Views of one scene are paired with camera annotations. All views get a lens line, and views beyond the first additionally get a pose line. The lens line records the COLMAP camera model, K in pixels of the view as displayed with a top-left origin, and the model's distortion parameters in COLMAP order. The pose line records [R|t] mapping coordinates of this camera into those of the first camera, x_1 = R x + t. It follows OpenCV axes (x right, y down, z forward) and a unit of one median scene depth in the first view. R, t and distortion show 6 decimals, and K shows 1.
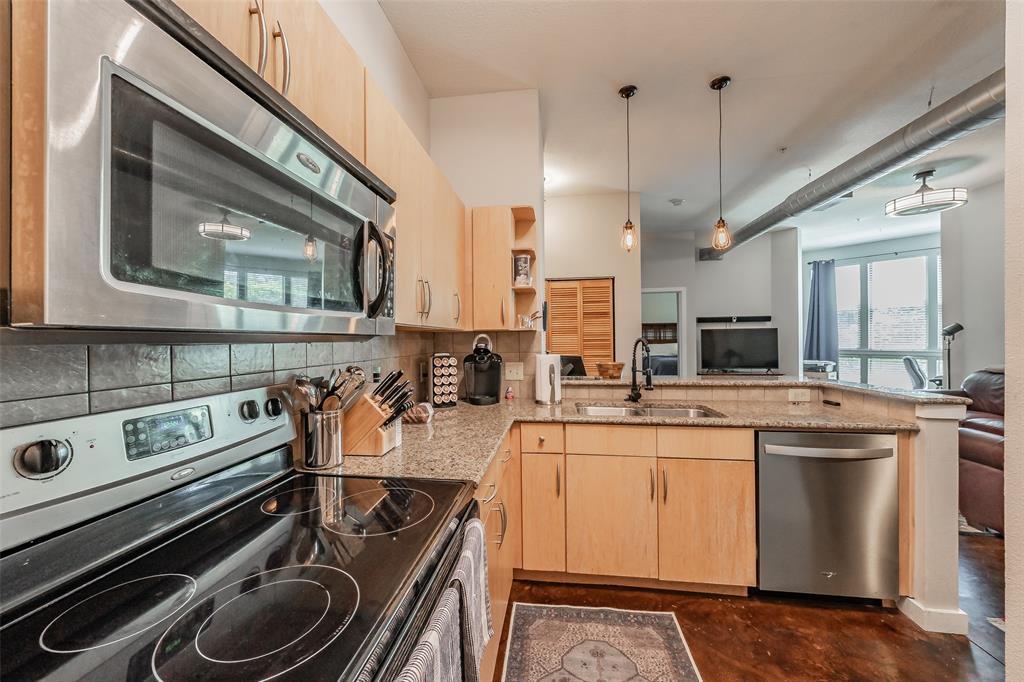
lens RADIAL K [[380.0, 0, 502.6], [0, 380.0, 340.7], [0, 0, 1]] dist [-0.000978, -0.000175]
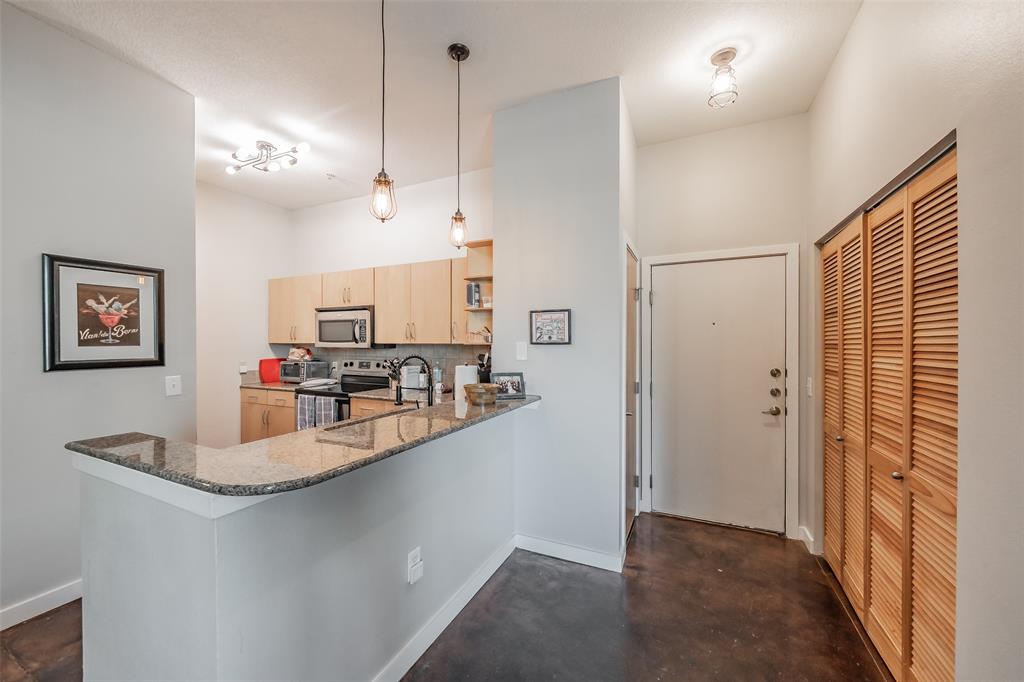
lens RADIAL K [[386.3, 0, 502.3], [0, 386.3, 344.2], [0, 0, 1]] dist [-0.000782, -0.000060]
pose [[-0.309364, 0.015495, -0.950817, 1.177334], [-0.002872, 0.999847, 0.017229, -0.049472], [0.950939, 0.008061, -0.309273, 1.454117]]
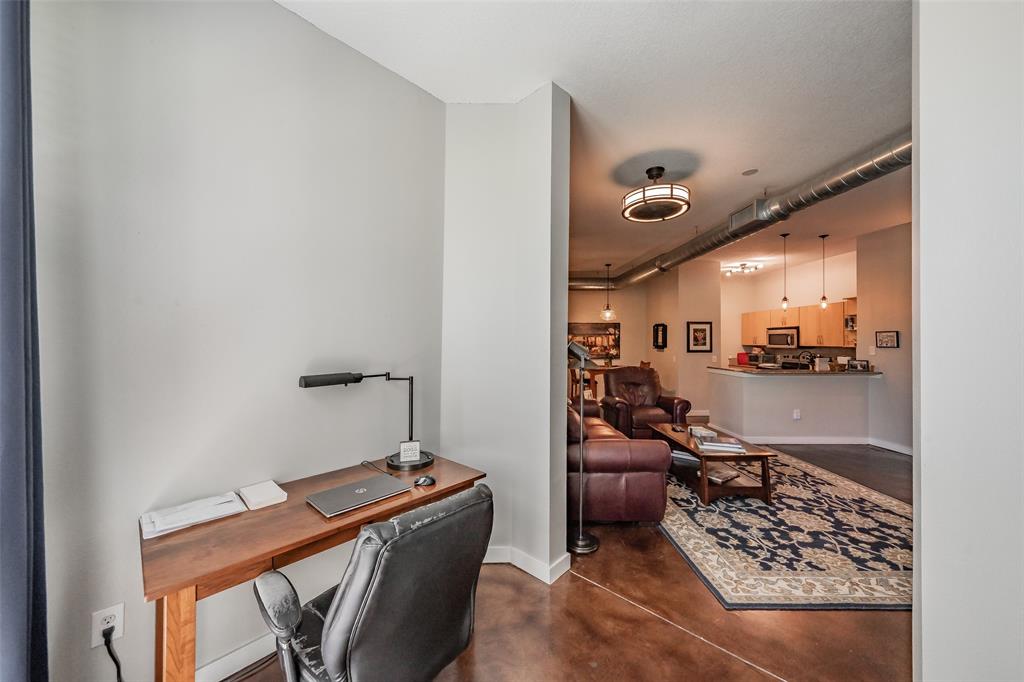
lens RADIAL K [[361.7, 0, 512.4], [0, 361.7, 336.4], [0, 0, 1]] dist [-0.000714, -0.000090]
pose [[-0.983592, 0.004062, -0.180359, 2.622889], [0.005118, 0.999972, -0.005392, -0.095536], [0.180332, -0.006226, -0.983586, 2.903602]]
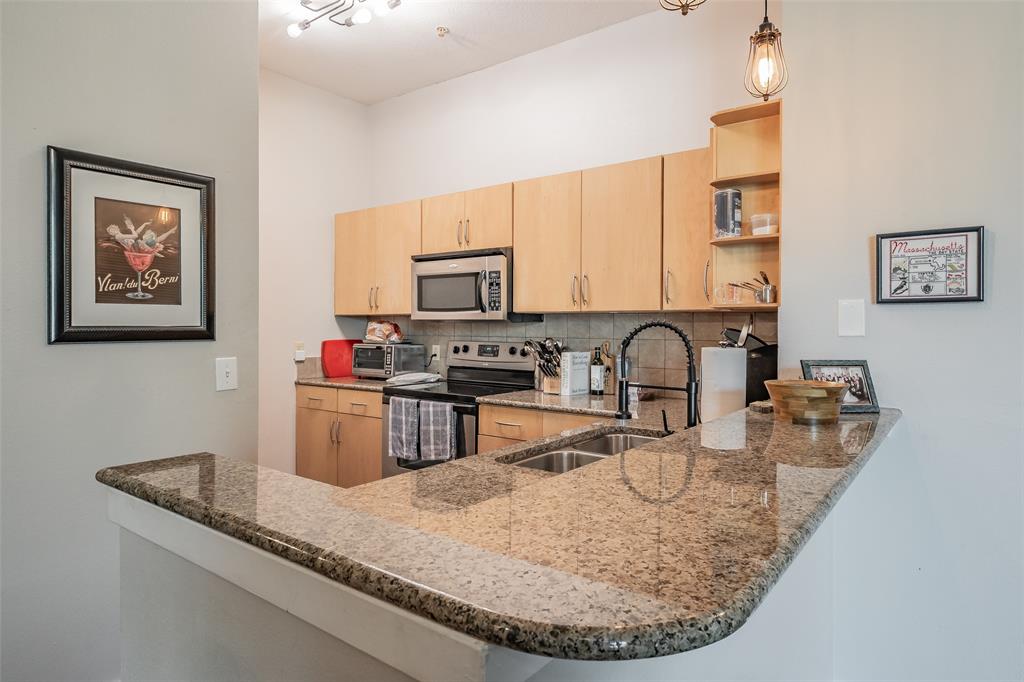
lens RADIAL K [[596.4, 0, 516.8], [0, 596.4, 327.7], [0, 0, 1]] dist [0.003230, -0.000473]
pose [[-0.480003, 0.009577, -0.877214, 1.079446], [-0.004687, 0.999898, 0.013481, -0.006480], [0.877254, 0.010582, -0.479909, 1.158611]]
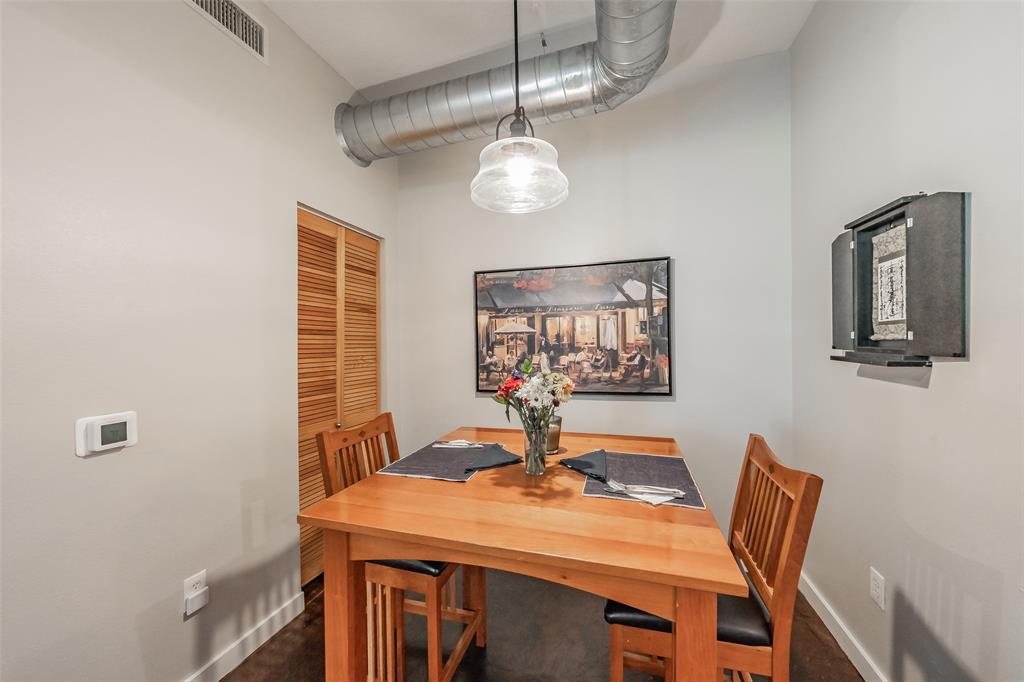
lens RADIAL K [[364.7, 0, 517.5], [0, 364.7, 337.5], [0, 0, 1]] dist [-0.000029, -0.000028]
pose [[-0.990355, 0.027399, 0.135821, 1.203151], [0.026631, 0.999617, -0.007468, -0.044613], [-0.135973, -0.003779, -0.990705, 0.559531]]
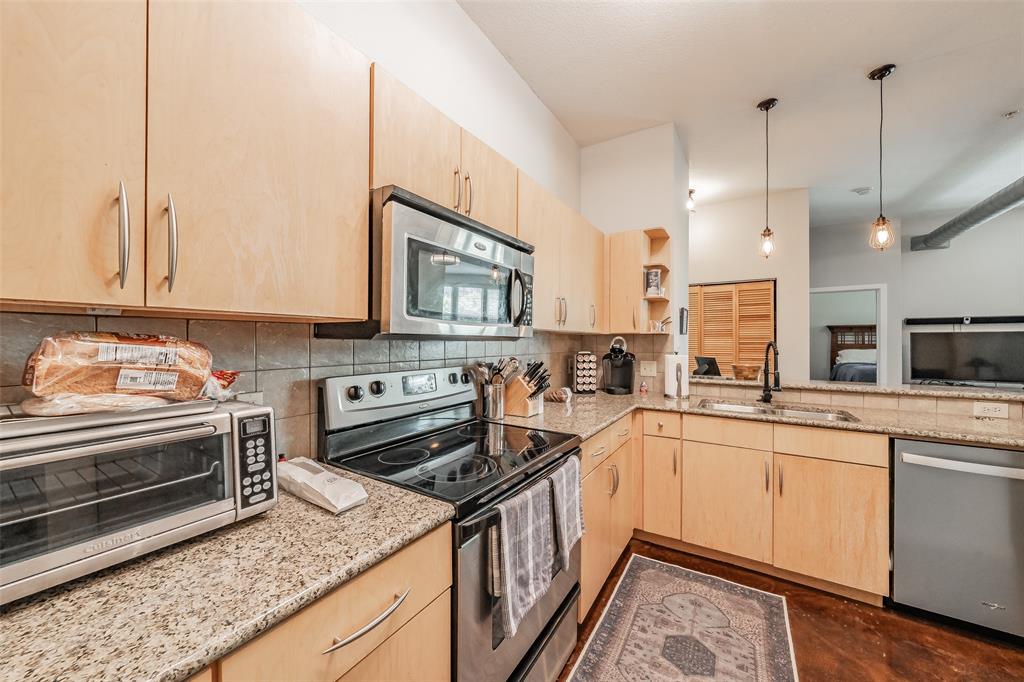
lens RADIAL K [[356.0, 0, 524.7], [0, 356.0, 340.6], [0, 0, 1]] dist [-0.001938, -0.000186]
pose [[0.918311, 0.012082, -0.395676, 0.121573], [-0.013647, 0.999906, -0.001142, 0.000877], [0.395625, 0.006448, 0.918389, -0.163241]]
